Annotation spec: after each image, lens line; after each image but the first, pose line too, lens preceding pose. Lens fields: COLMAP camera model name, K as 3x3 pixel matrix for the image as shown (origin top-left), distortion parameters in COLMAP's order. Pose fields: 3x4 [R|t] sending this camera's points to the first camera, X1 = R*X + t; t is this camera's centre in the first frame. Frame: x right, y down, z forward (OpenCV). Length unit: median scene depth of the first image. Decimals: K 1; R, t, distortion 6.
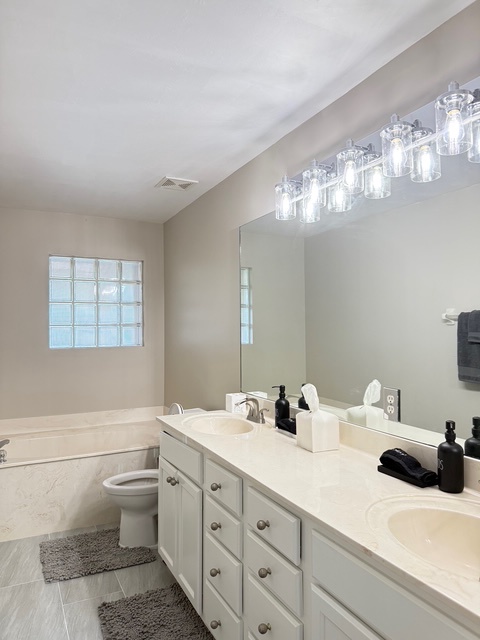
lens RADIAL K [[448.6, 0, 235.2], [0, 448.6, 321.6], [0, 0, 1]] dist [0.075772, -0.100831]
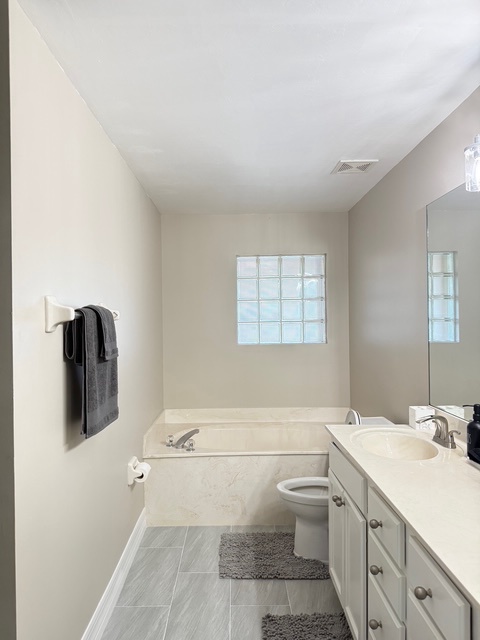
lens RADIAL K [[448.6, 0, 235.2], [0, 448.6, 321.6], [0, 0, 1]] dist [0.075772, -0.100831]
pose [[0.897185, -0.006943, -0.441600, 0.061485], [0.017211, 0.999667, 0.019251, -0.019649], [0.441319, -0.024872, 0.897005, 0.087829]]
